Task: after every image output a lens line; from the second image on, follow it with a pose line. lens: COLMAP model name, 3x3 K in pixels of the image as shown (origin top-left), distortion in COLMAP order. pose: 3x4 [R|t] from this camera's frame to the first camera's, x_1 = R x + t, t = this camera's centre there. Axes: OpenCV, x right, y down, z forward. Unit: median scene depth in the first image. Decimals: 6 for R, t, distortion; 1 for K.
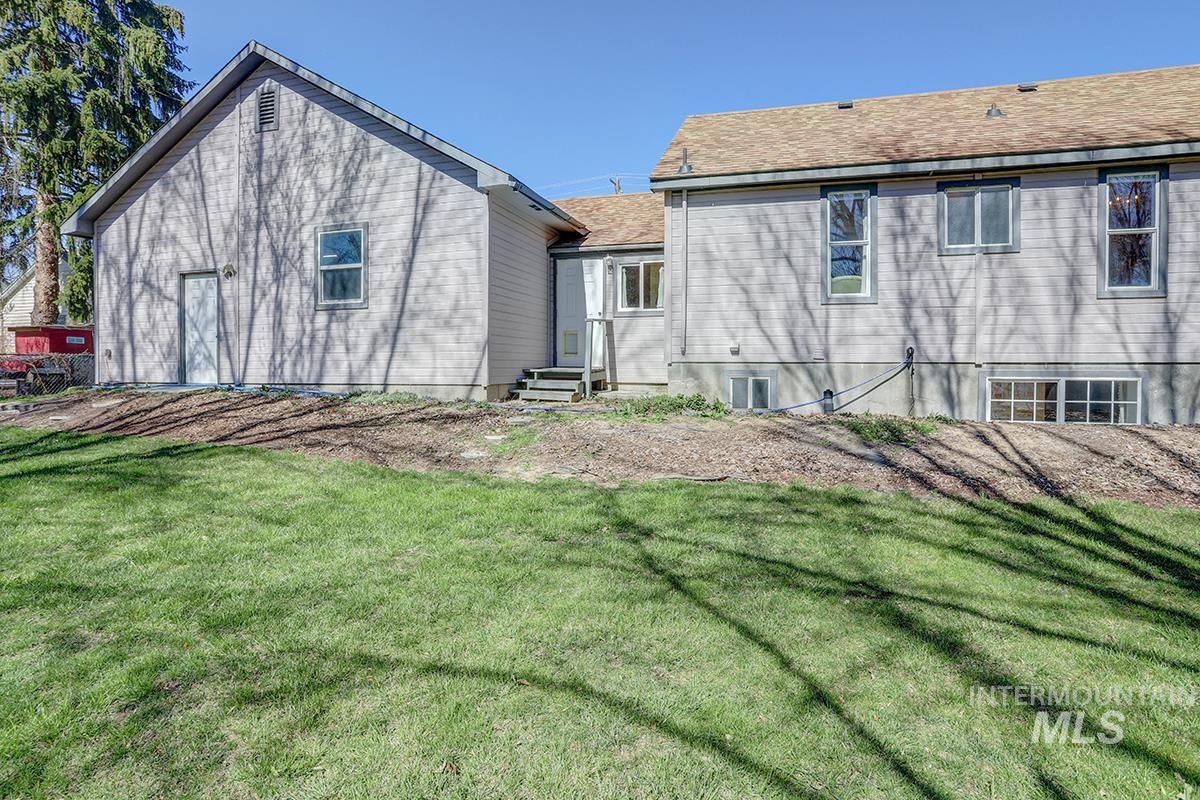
lens RADIAL K [[568.4, 0, 600.8], [0, 568.4, 390.4], [0, 0, 1]] dist [-0.025607, 0.002033]
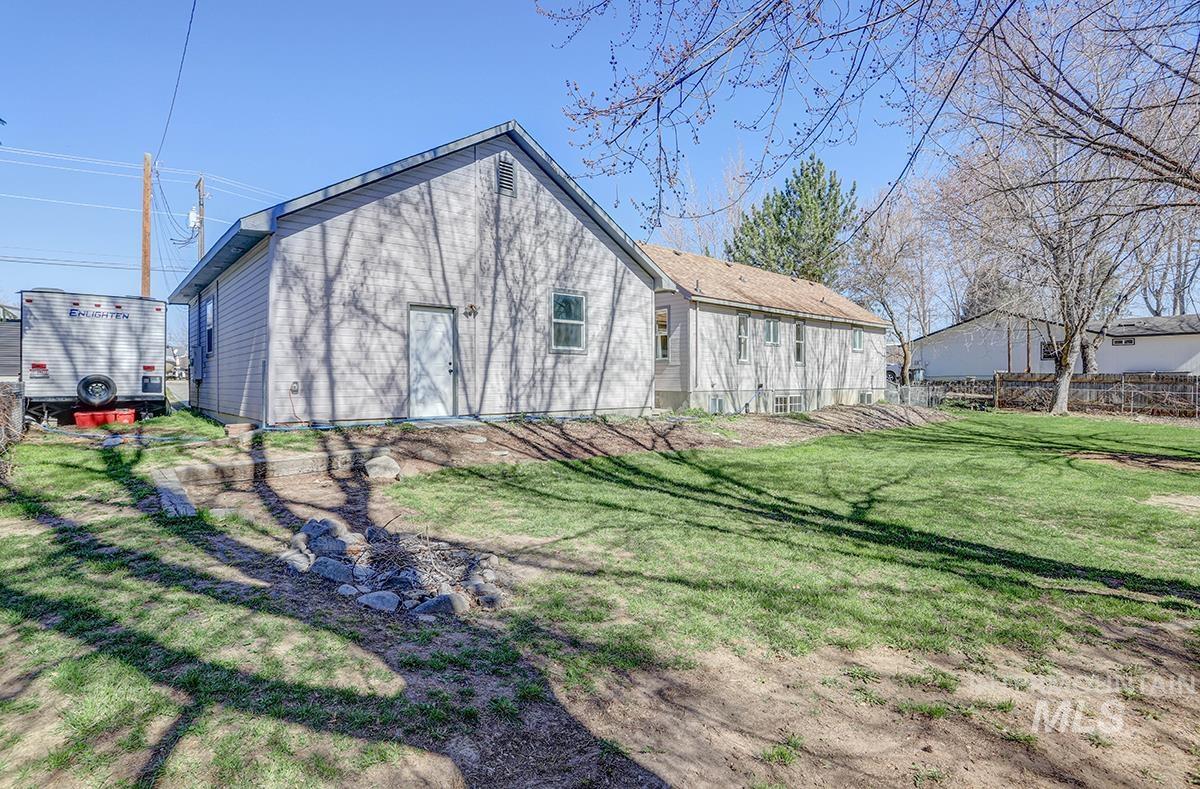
lens RADIAL K [[568.4, 0, 603.2], [0, 568.4, 390.1], [0, 0, 1]] dist [-0.025607, 0.002033]
pose [[0.552884, -0.013030, 0.833156, -1.481098], [0.028234, 0.999597, -0.003103, -0.051666], [-0.832780, 0.025239, 0.553029, 0.197111]]
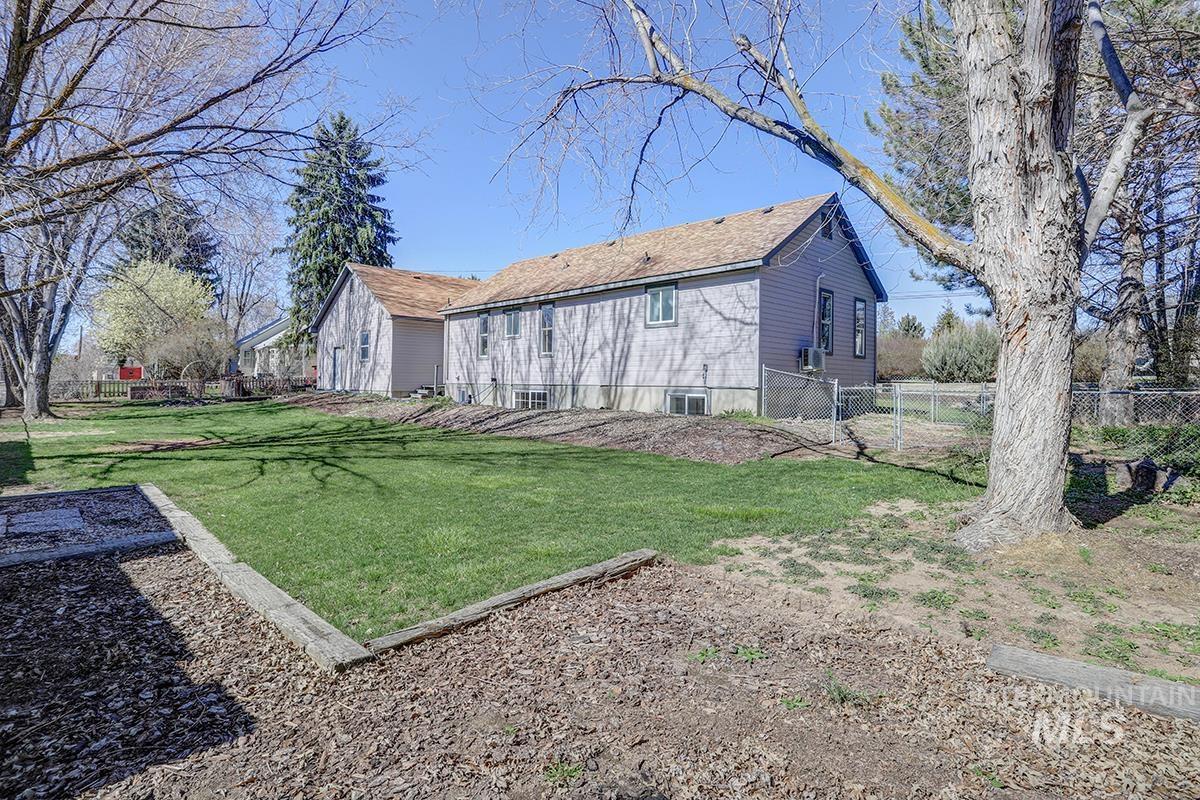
lens RADIAL K [[568.4, 0, 598.0], [0, 568.4, 392.5], [0, 0, 1]] dist [-0.025607, 0.002033]
pose [[0.867721, 0.016989, -0.496761, 1.798484], [-0.028726, 0.999459, -0.015996, 0.010491], [0.496221, 0.028150, 0.867740, -0.753584]]
